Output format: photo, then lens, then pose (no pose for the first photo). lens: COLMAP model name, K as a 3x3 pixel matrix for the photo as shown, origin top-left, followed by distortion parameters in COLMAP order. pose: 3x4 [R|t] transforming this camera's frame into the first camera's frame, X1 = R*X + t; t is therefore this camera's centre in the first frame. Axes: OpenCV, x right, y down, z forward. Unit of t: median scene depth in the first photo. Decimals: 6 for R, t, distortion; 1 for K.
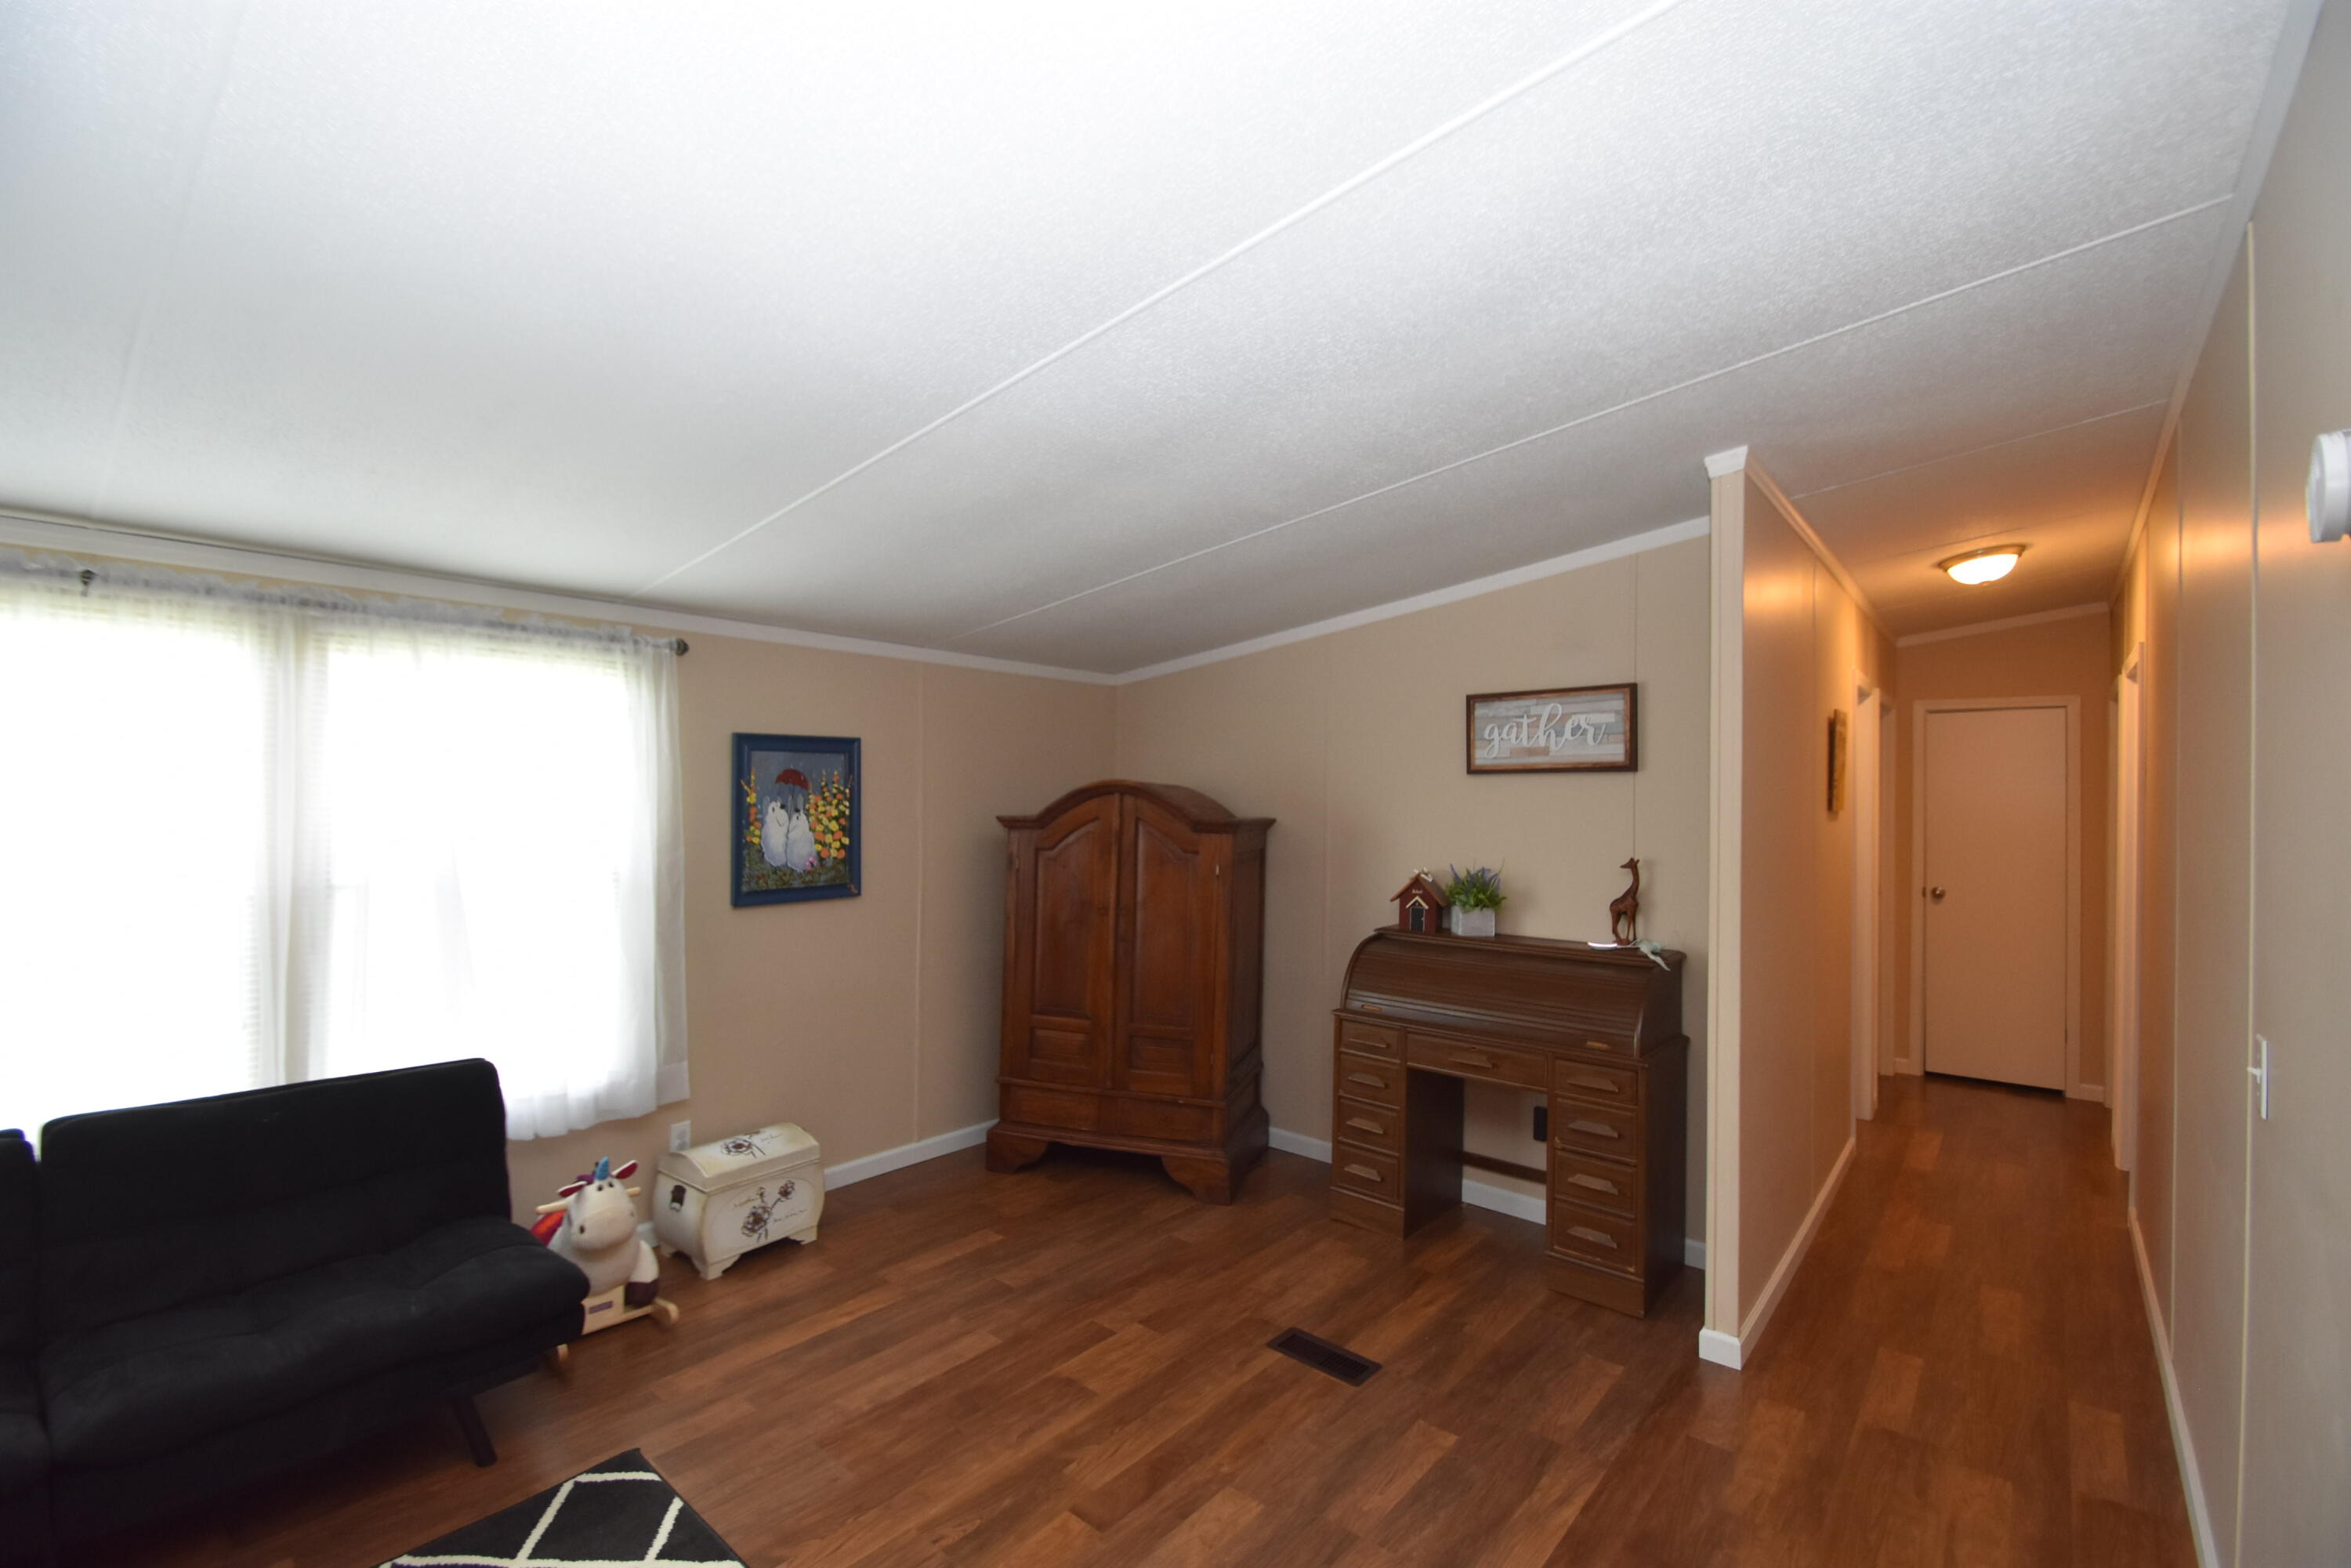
lens RADIAL K [[1002.5, 0, 1176.1], [0, 1002.5, 818.6], [0, 0, 1]] dist [0.000501, 0.000070]
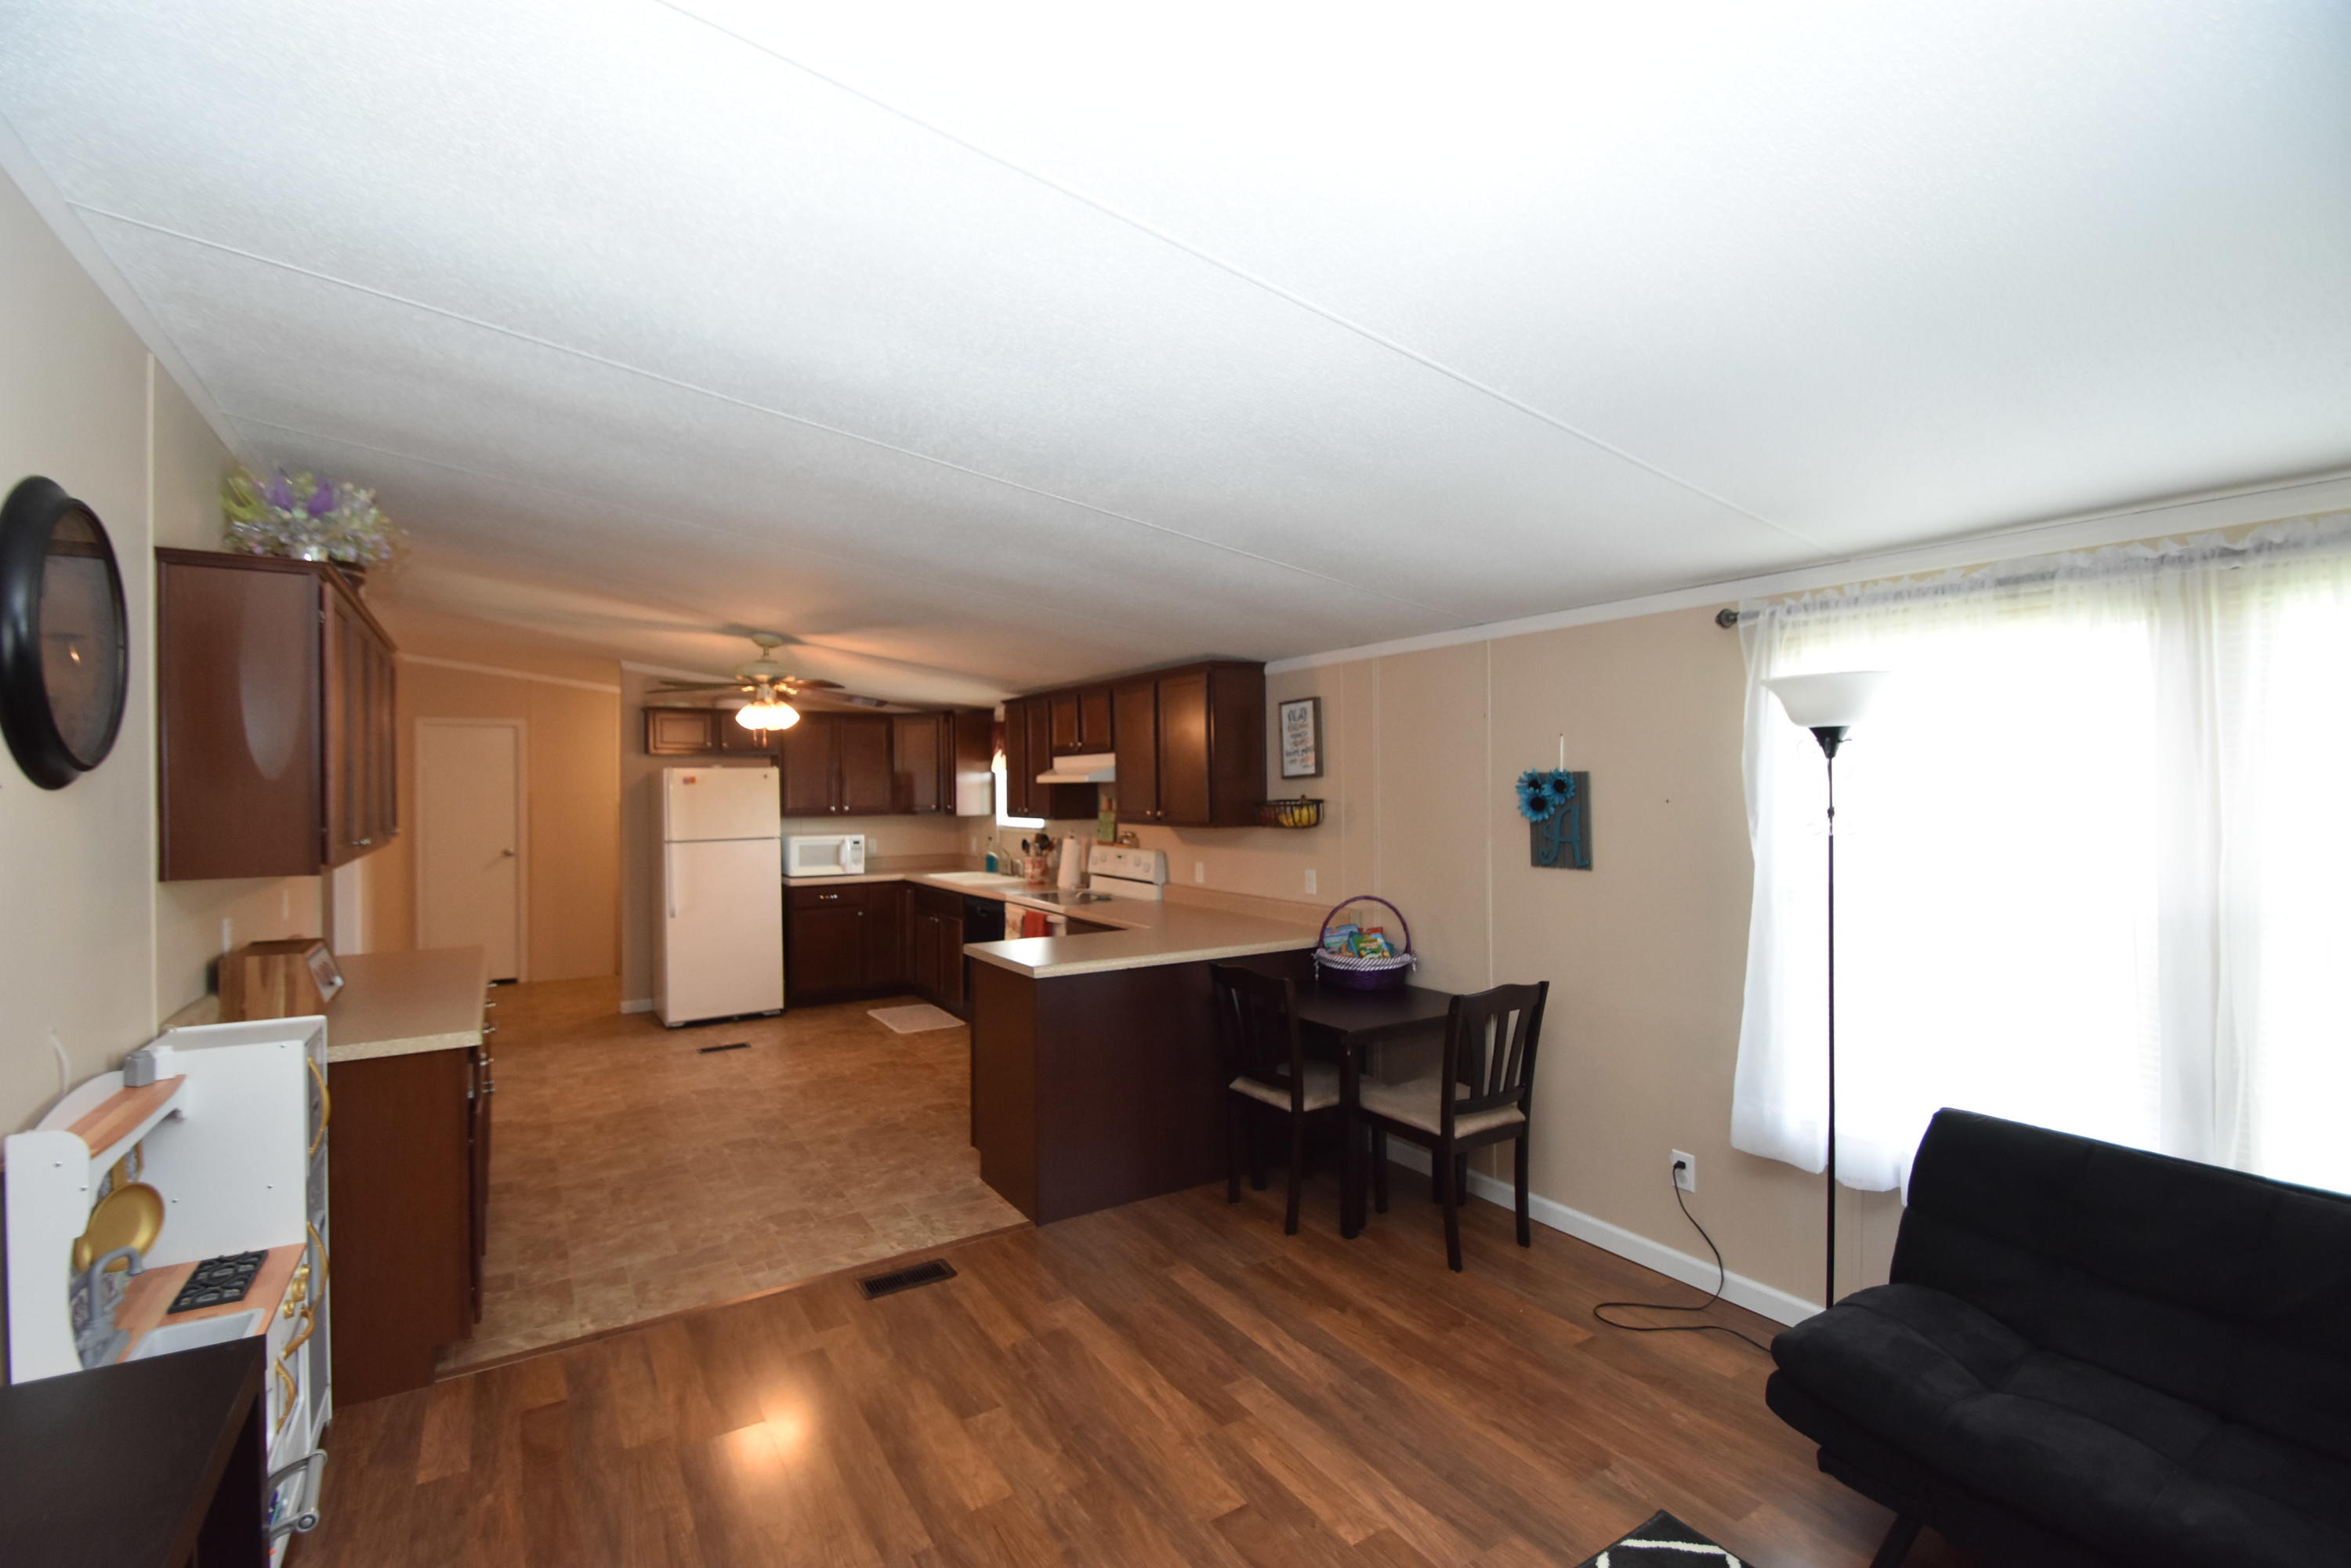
lens RADIAL K [[1032.1, 0, 1175.5], [0, 1032.1, 784.0], [0, 0, 1]] dist [0.000134, -0.000004]
pose [[-0.277826, -0.002805, -0.960627, 0.532704], [0.000485, 0.999995, -0.003060, 0.003234], [0.960631, -0.001316, -0.277823, 0.535179]]
